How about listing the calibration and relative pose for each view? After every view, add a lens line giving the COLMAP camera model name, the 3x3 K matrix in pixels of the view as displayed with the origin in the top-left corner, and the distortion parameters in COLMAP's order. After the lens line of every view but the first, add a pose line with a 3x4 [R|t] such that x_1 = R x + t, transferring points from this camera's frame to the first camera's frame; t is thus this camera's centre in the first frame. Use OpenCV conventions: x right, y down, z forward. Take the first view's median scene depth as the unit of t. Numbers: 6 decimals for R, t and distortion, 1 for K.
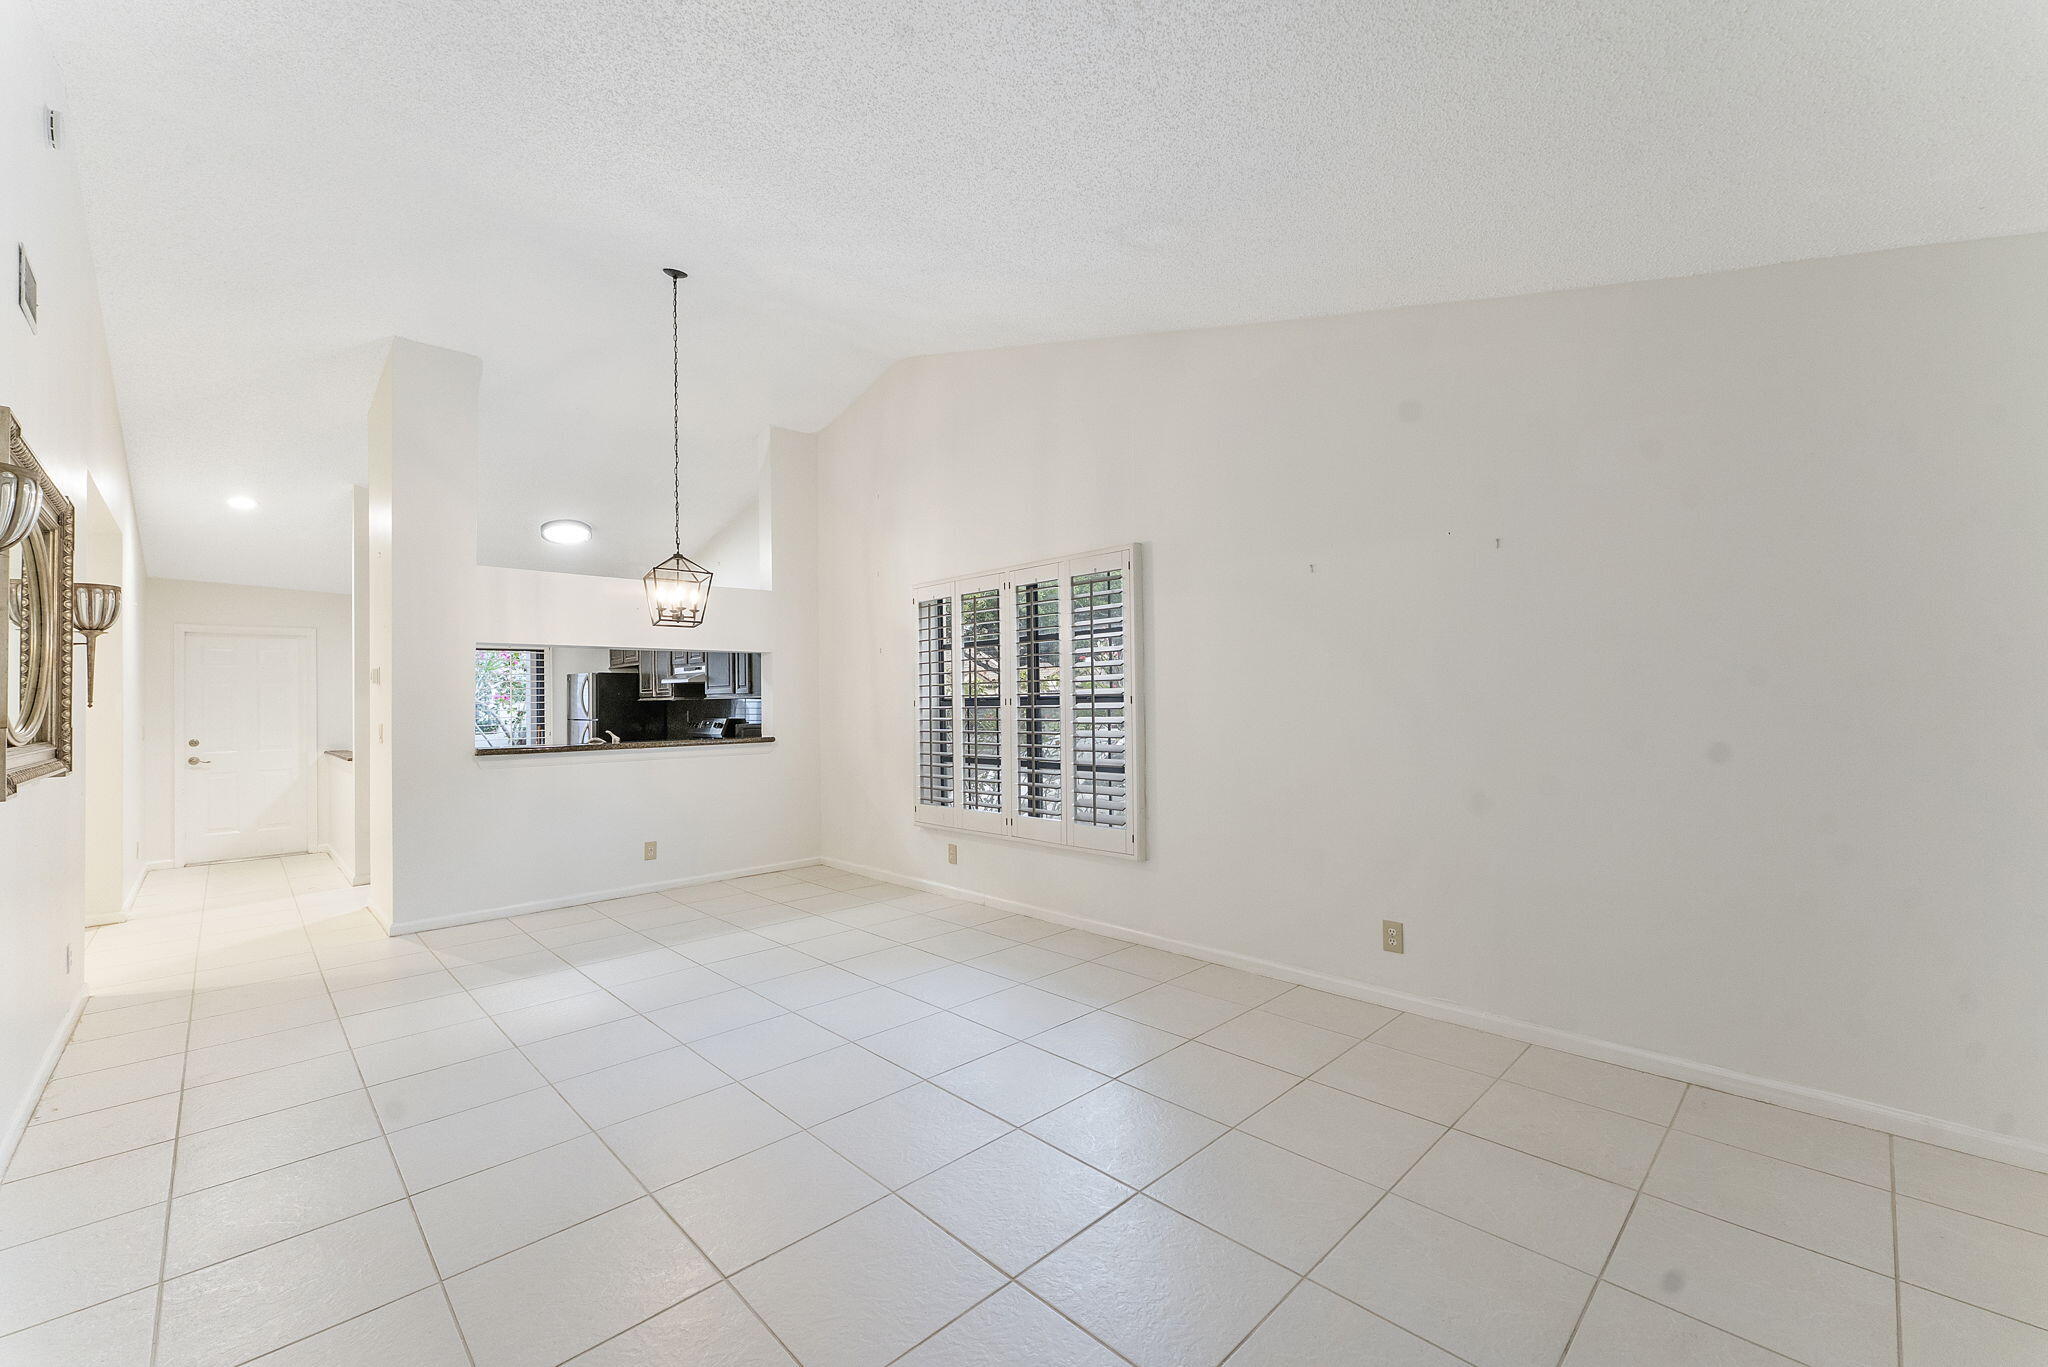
lens RADIAL K [[824.3, 0, 1018.0], [0, 824.3, 689.6], [0, 0, 1]] dist [0.001139, -0.000360]
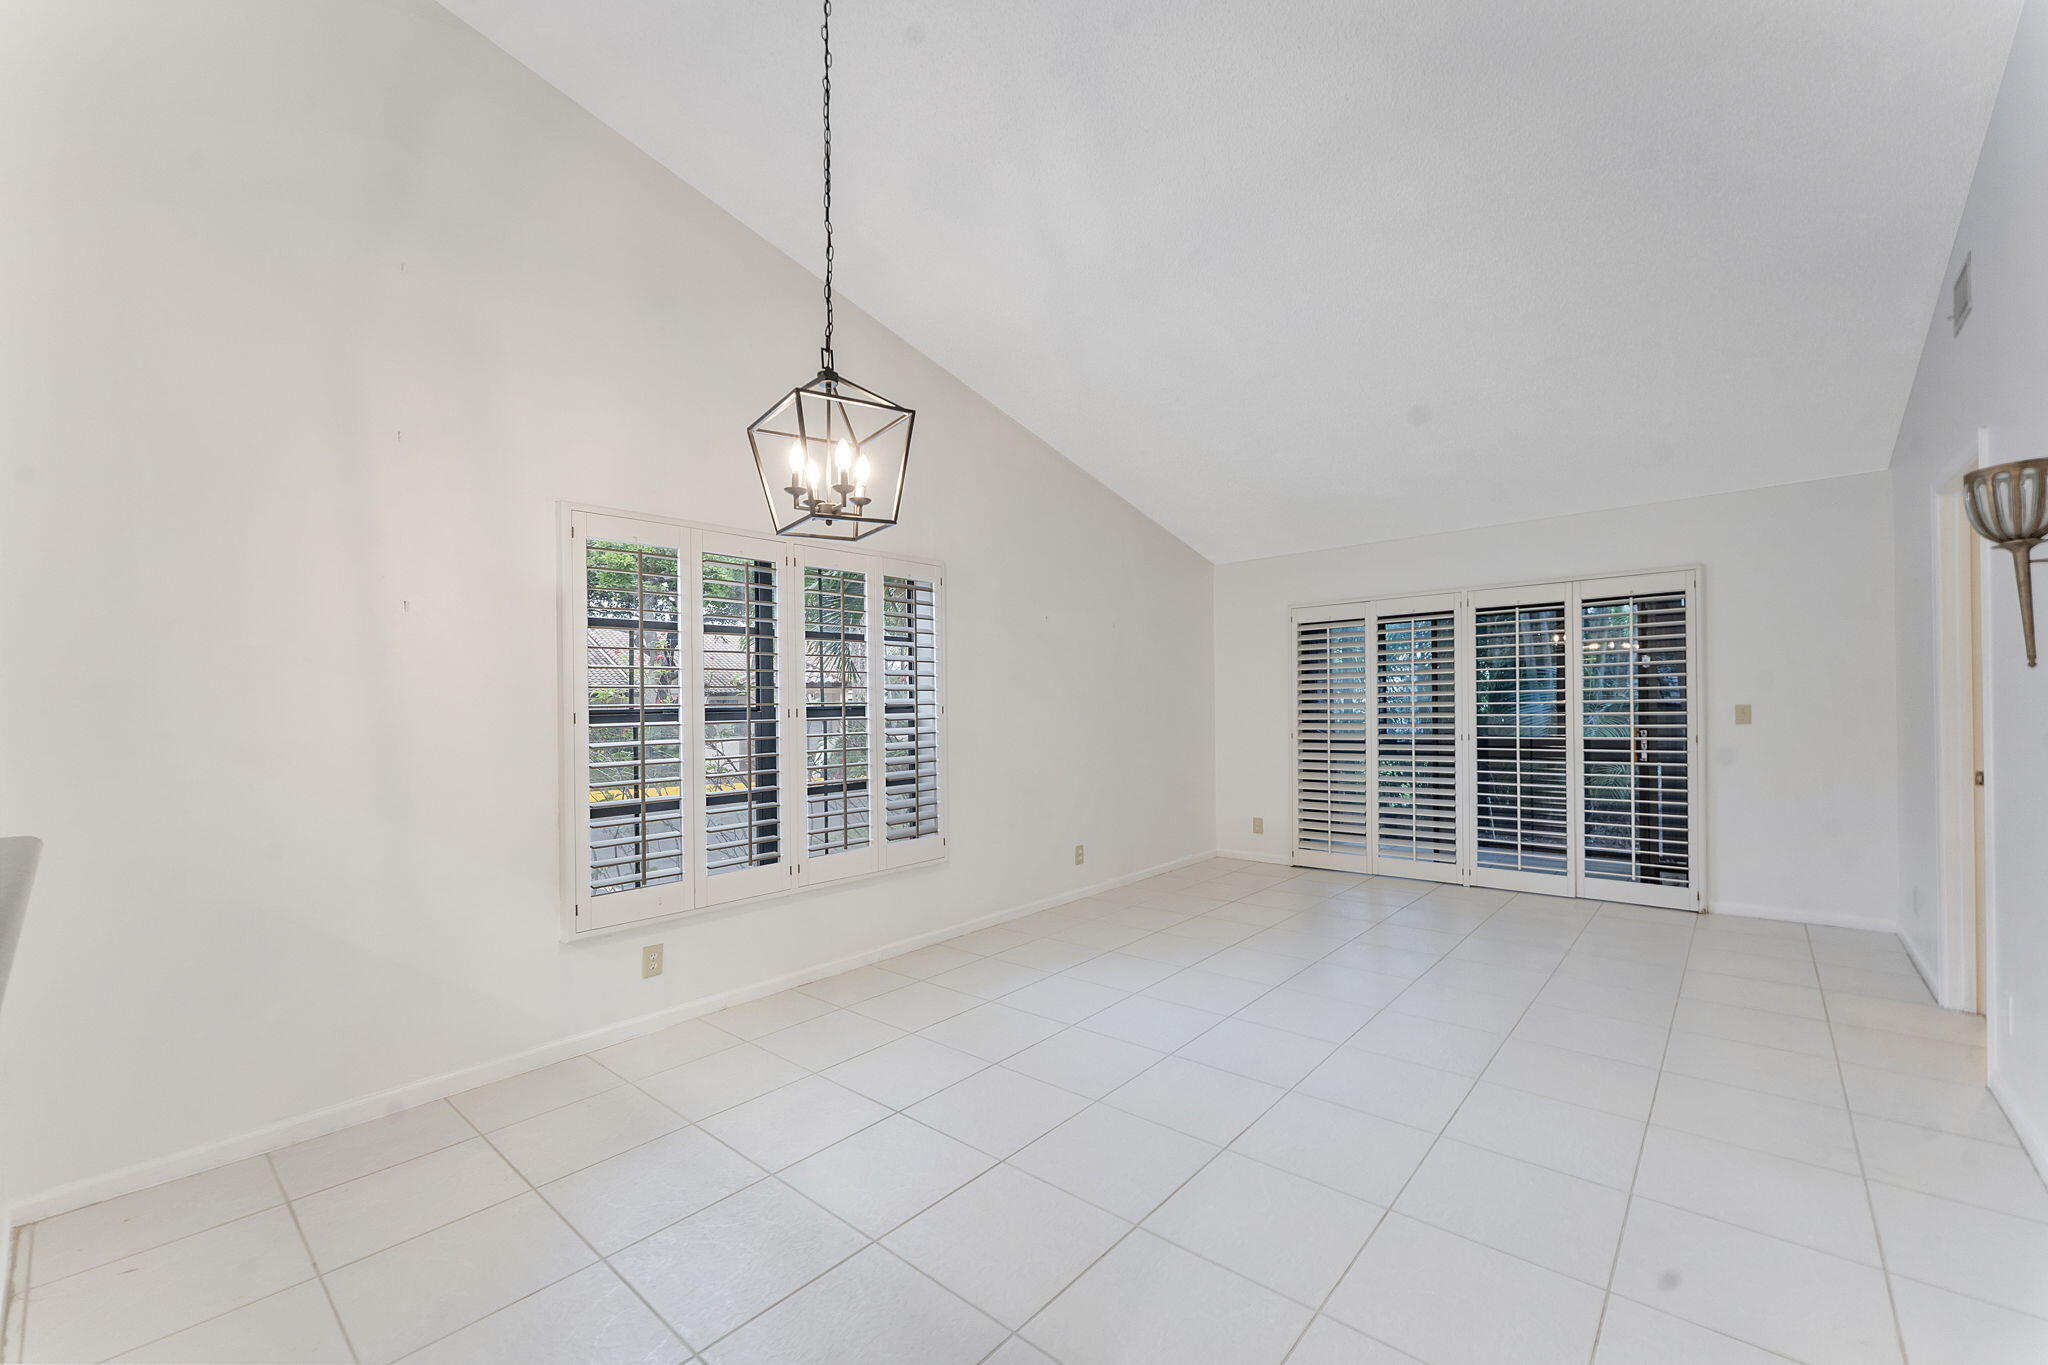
lens RADIAL K [[824.7, 0, 1029.1], [0, 824.7, 708.7], [0, 0, 1]] dist [0.002168, 0.000004]
pose [[-0.080019, 0.015688, 0.996670, -0.724981], [0.010776, 0.999831, -0.014873, 0.022495], [-0.996735, 0.009550, -0.080175, 0.768963]]
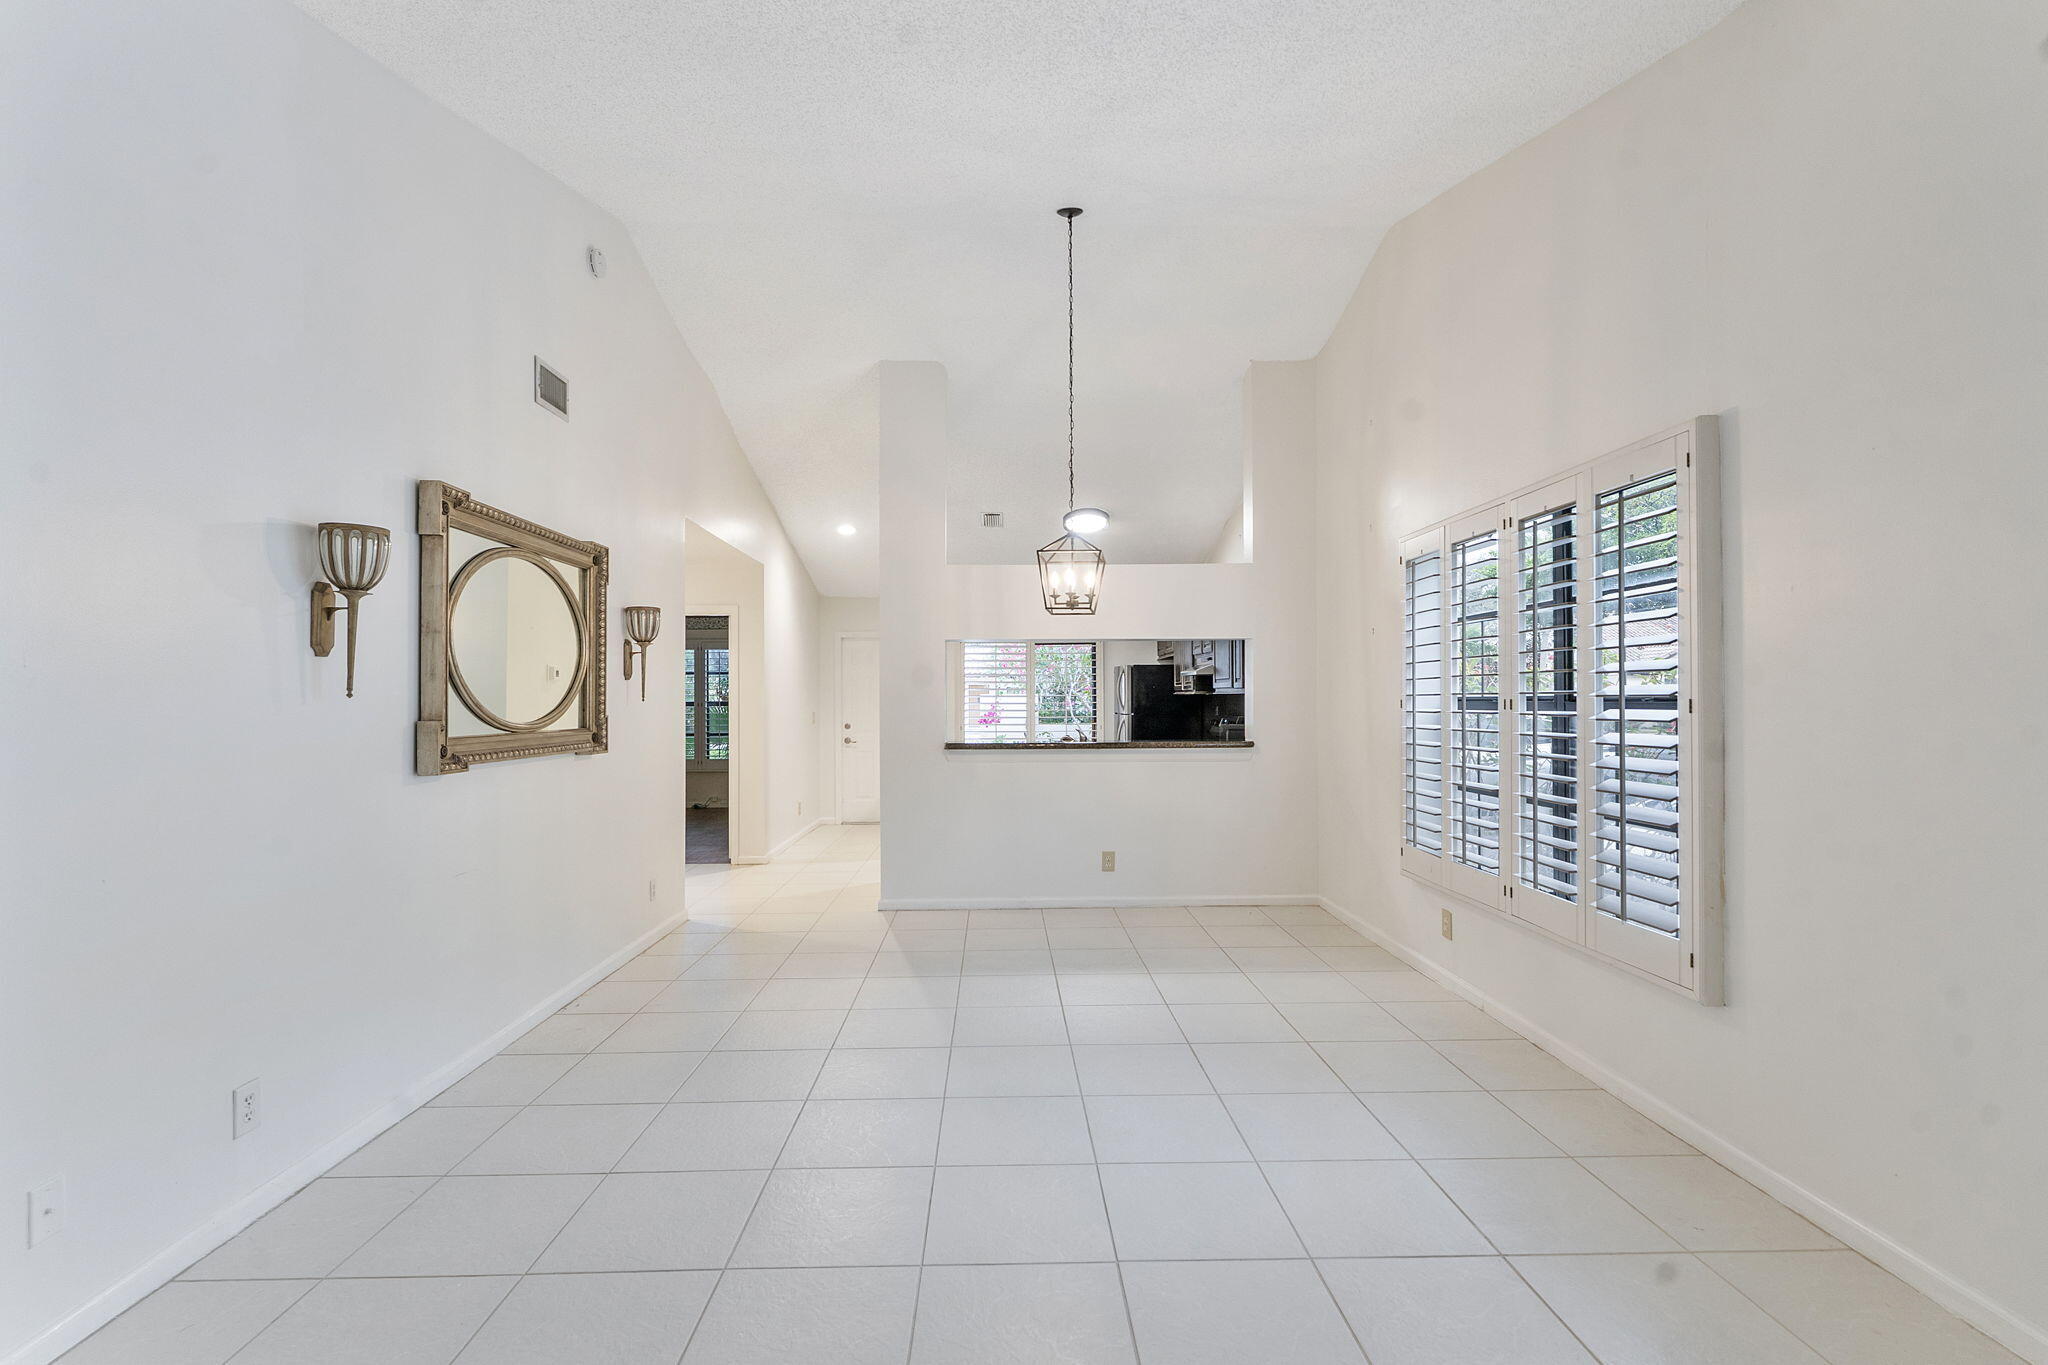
lens RADIAL K [[919.3, 0, 1016.3], [0, 919.3, 688.0], [0, 0, 1]] dist [0.000142, -0.000426]
pose [[0.732919, 0.002363, -0.680312, 0.177787], [0.004858, 0.999950, 0.008707, -0.005509], [0.680299, -0.009687, 0.732871, 0.198333]]
